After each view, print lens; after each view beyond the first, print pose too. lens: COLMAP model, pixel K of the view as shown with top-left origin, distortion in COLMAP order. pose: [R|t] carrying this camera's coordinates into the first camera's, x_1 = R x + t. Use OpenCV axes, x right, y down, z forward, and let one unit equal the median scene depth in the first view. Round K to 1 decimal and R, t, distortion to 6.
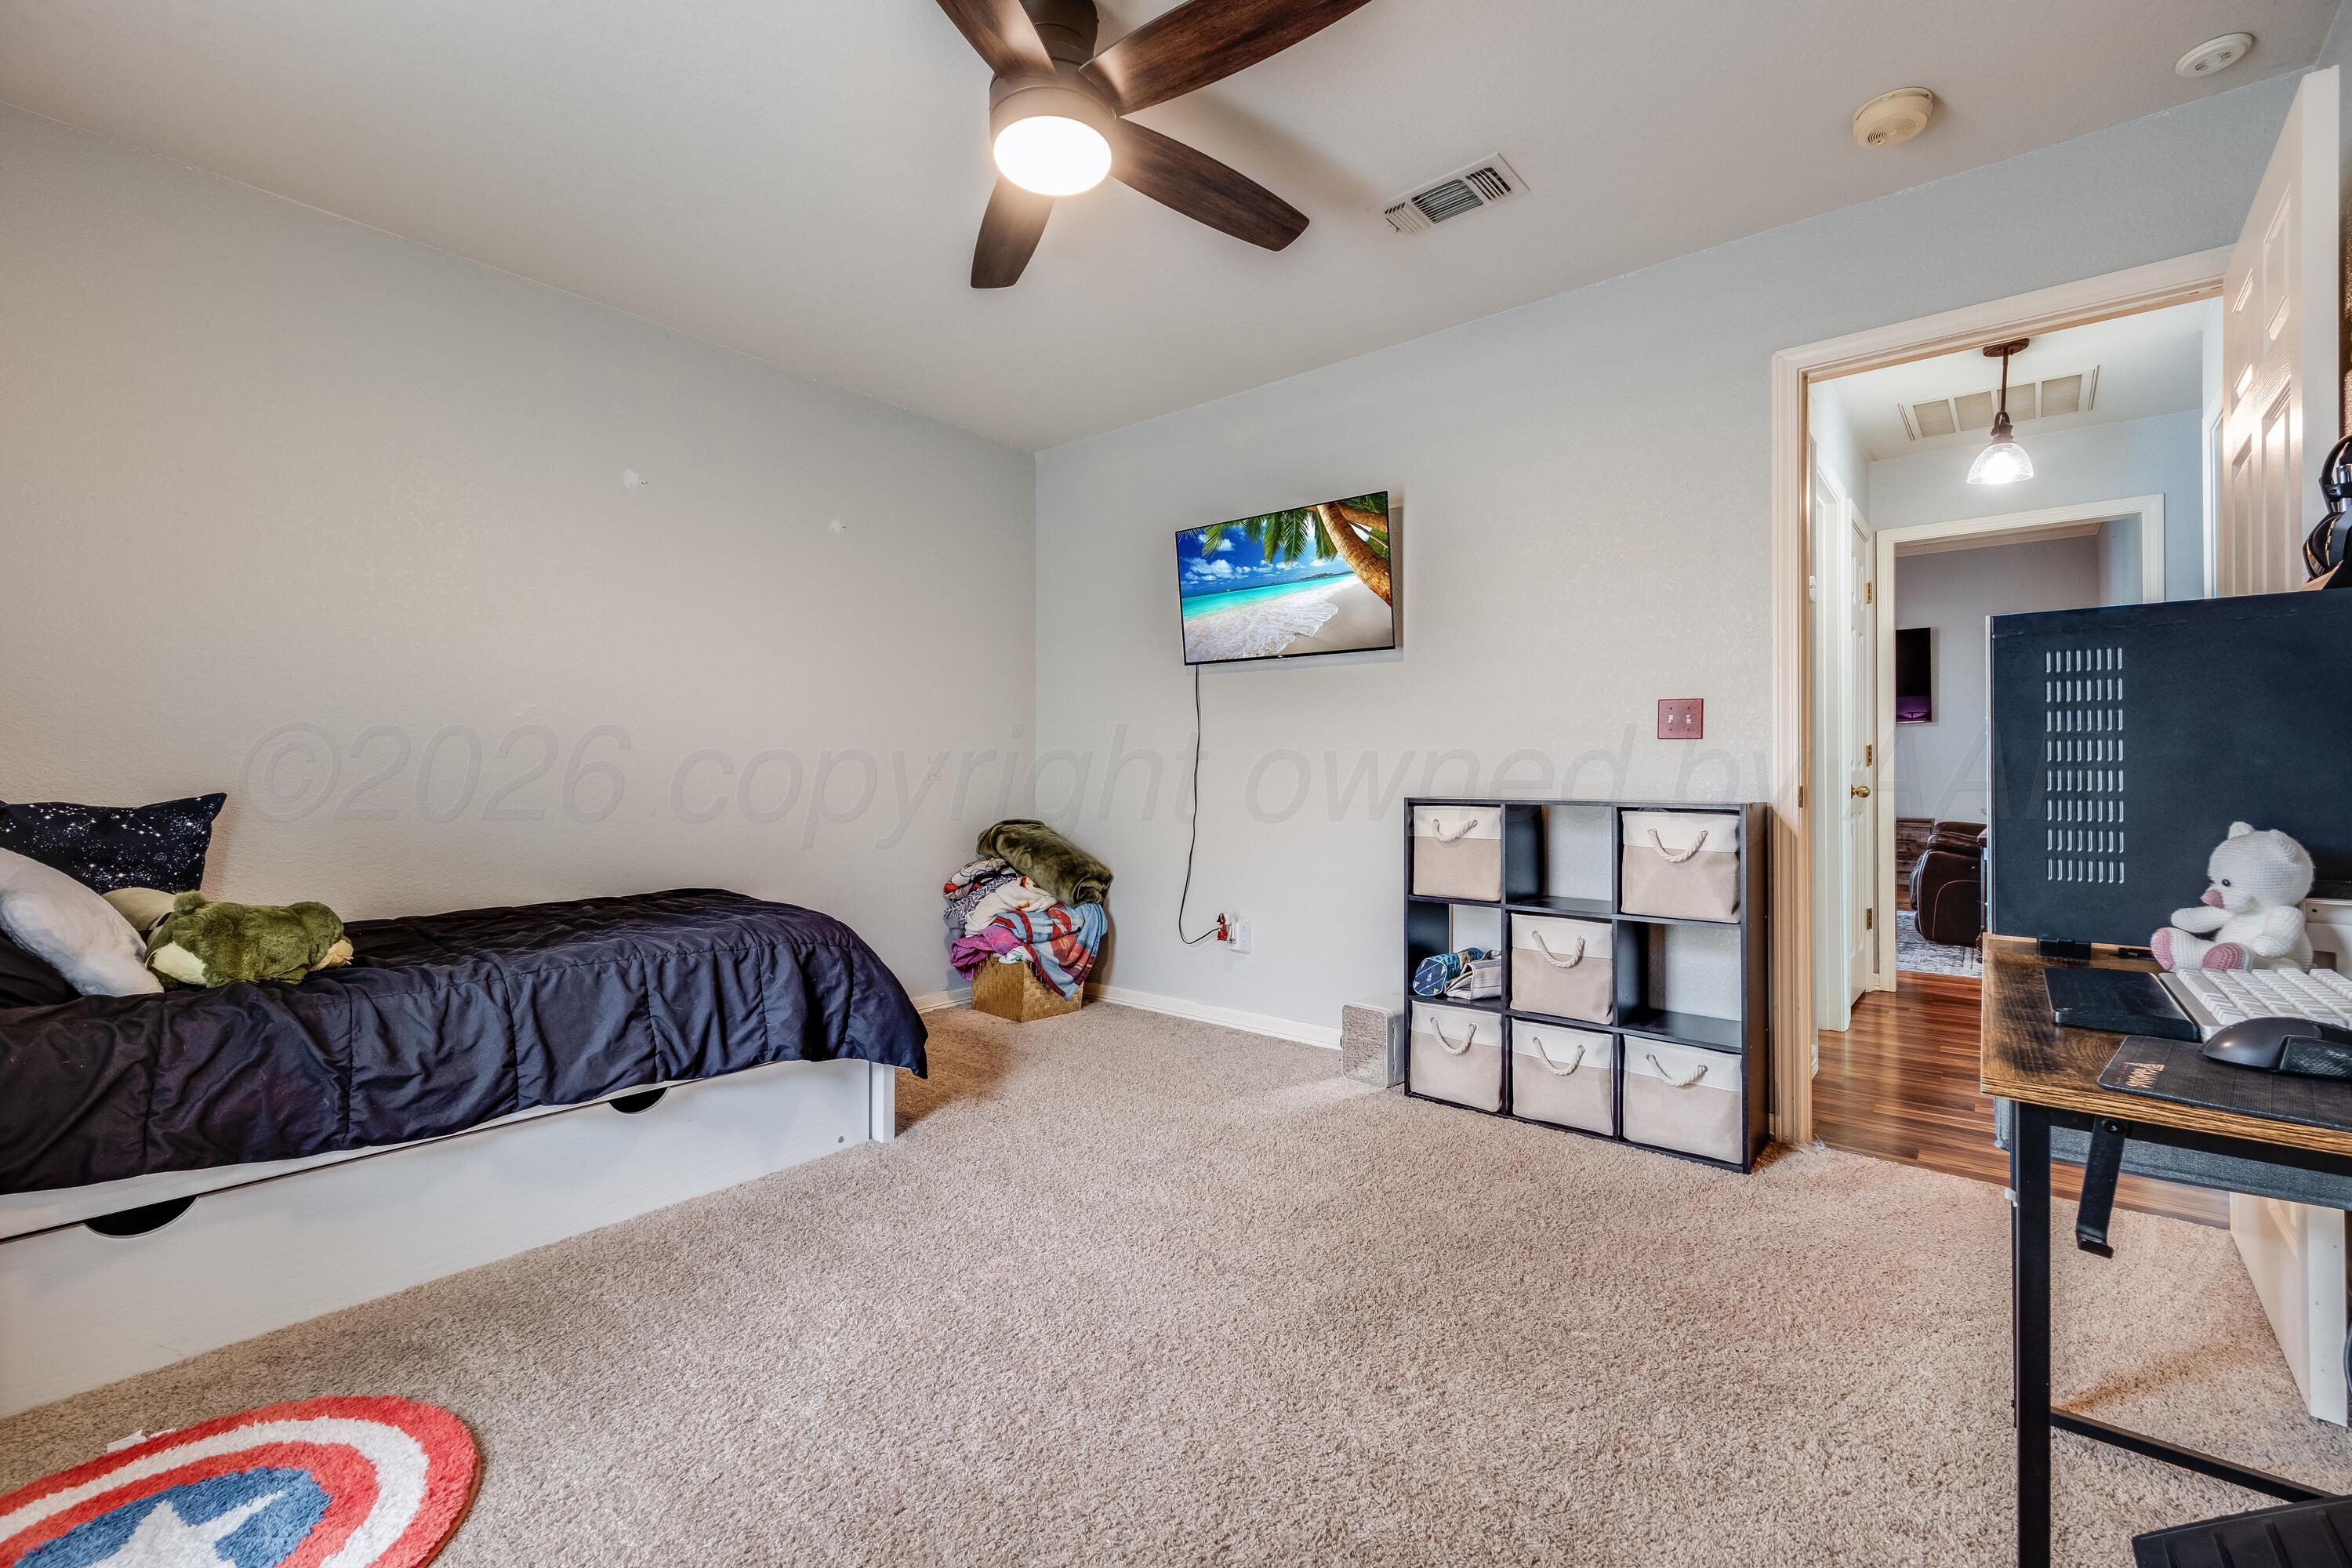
lens RADIAL K [[1032.8, 0, 1174.3], [0, 1032.8, 775.0], [0, 0, 1]] dist [-0.006393, 0.000089]
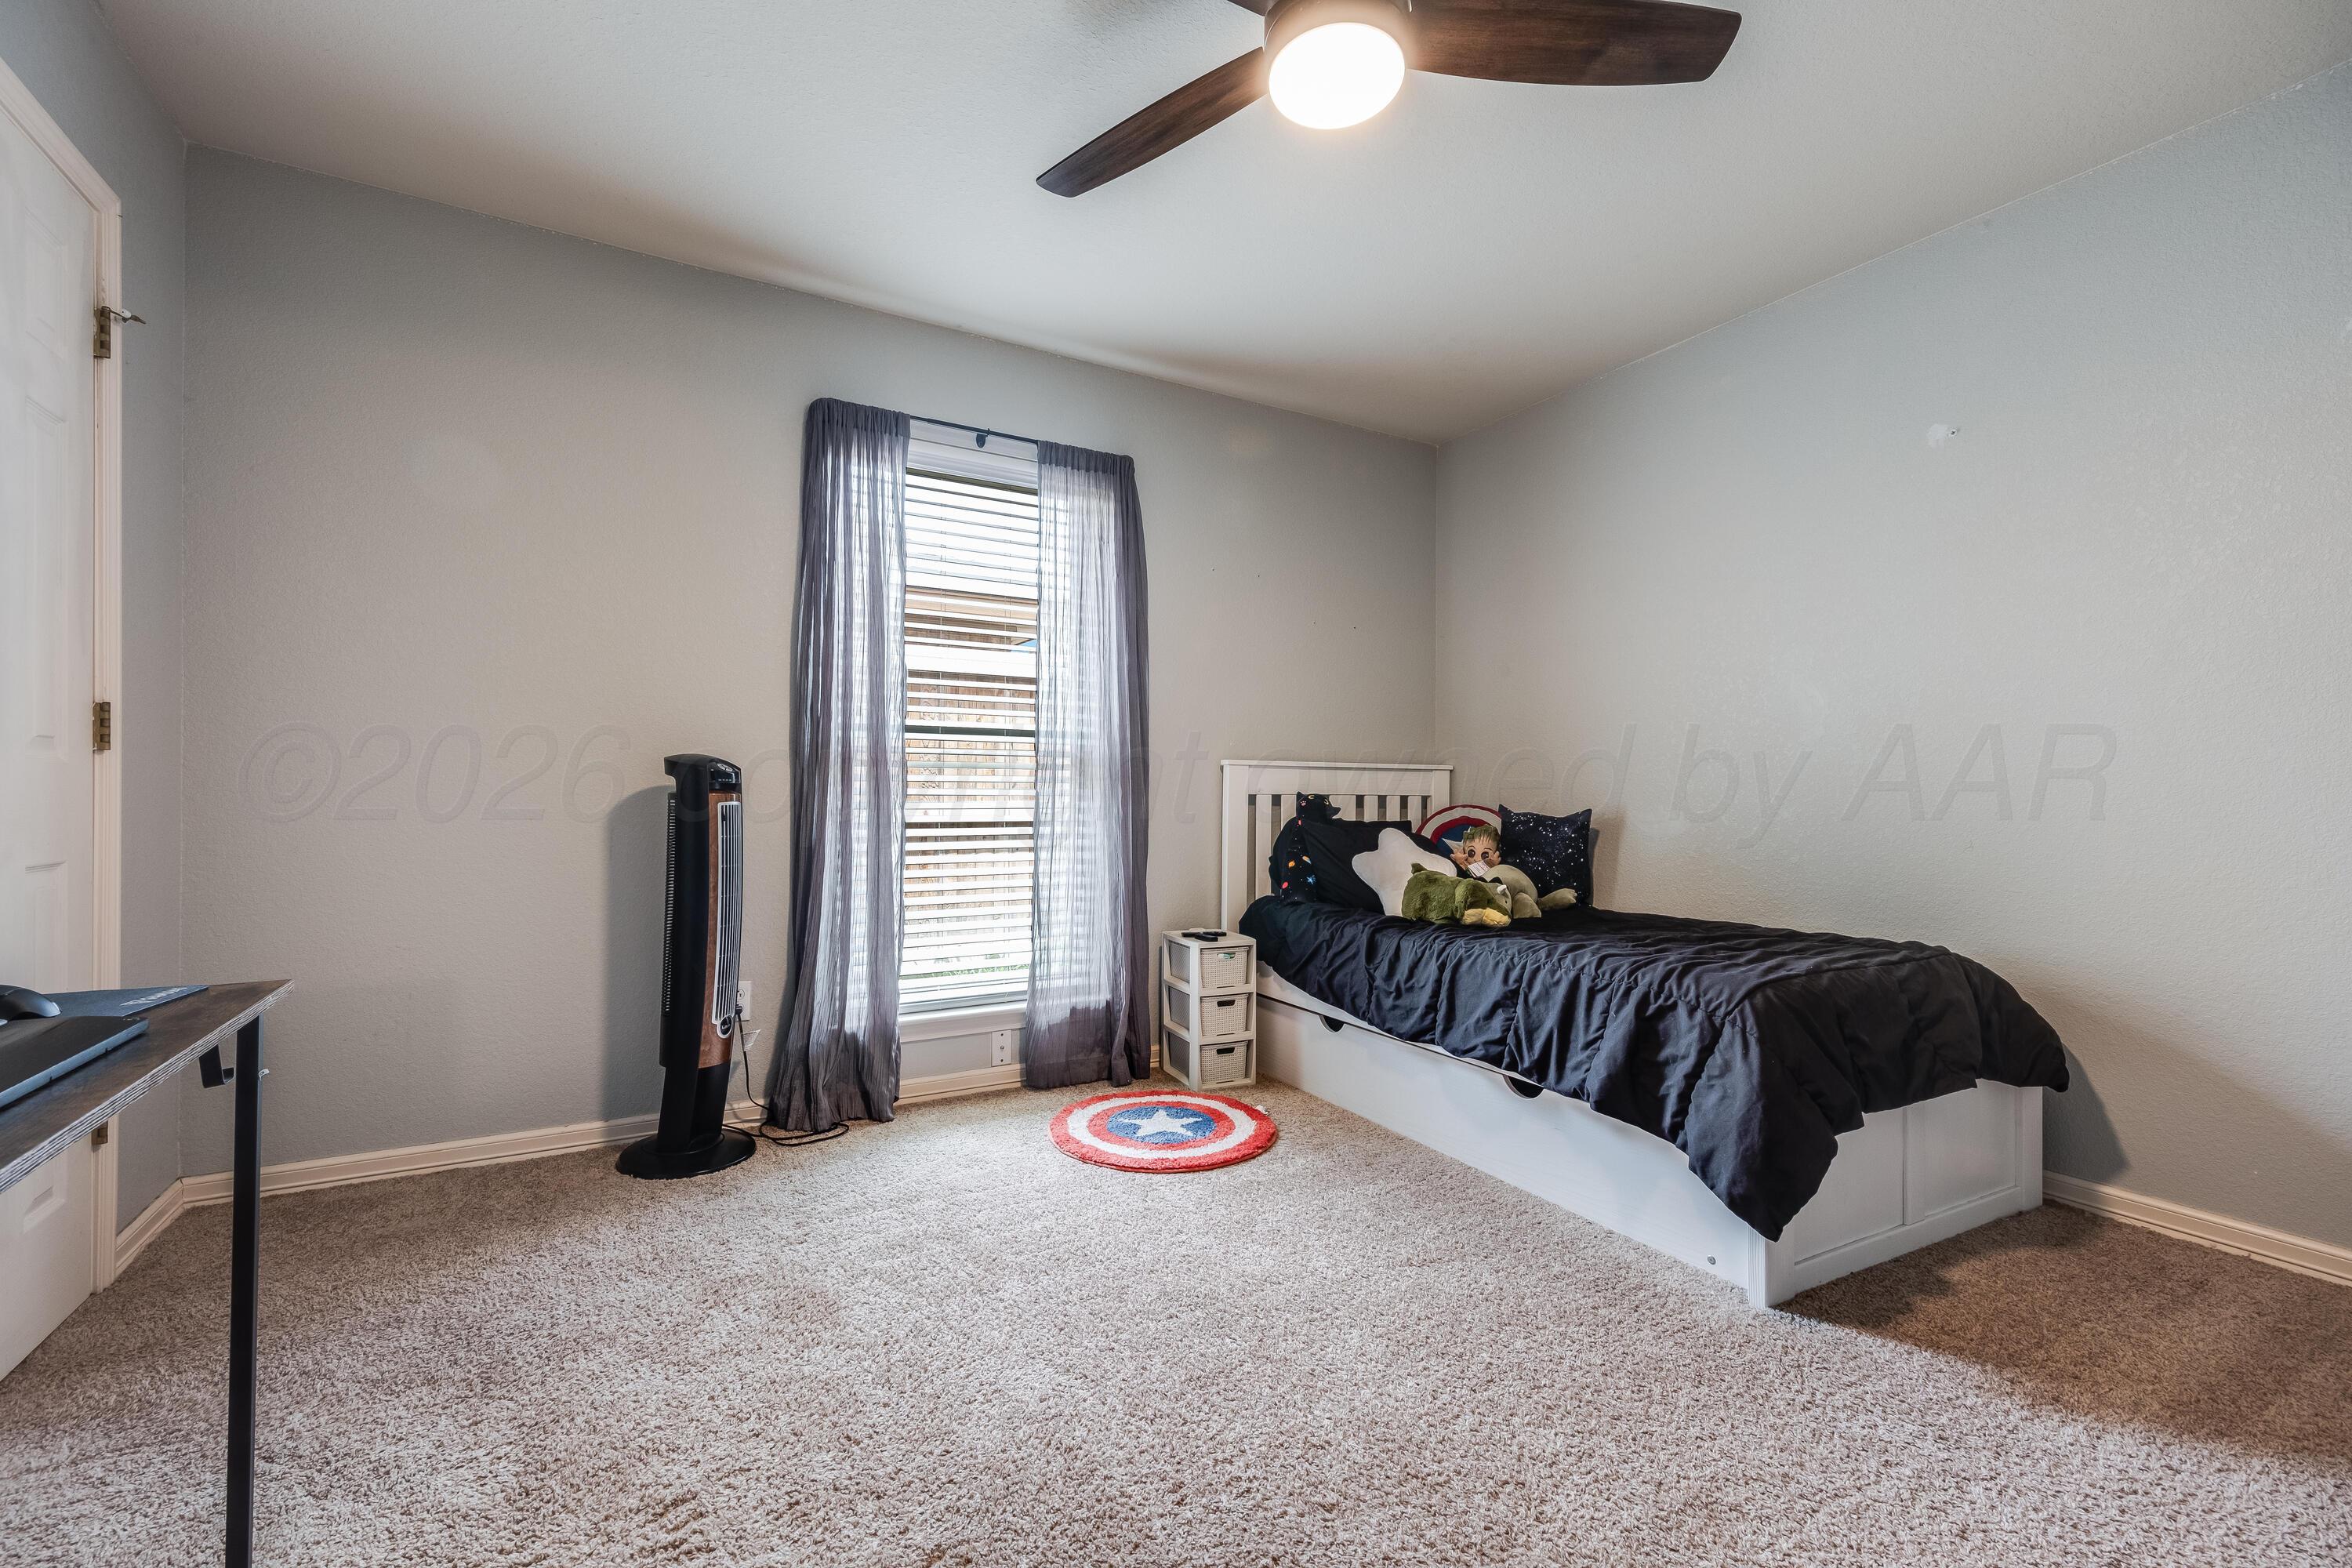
lens RADIAL K [[1004.2, 0, 1175.9], [0, 1004.2, 787.2], [0, 0, 1]] dist [0.017044, 0.000256]
pose [[-0.387512, -0.006994, -0.921838, 0.713069], [-0.003032, 0.999975, -0.006313, -0.000856], [0.921859, 0.000349, -0.387524, 1.203116]]
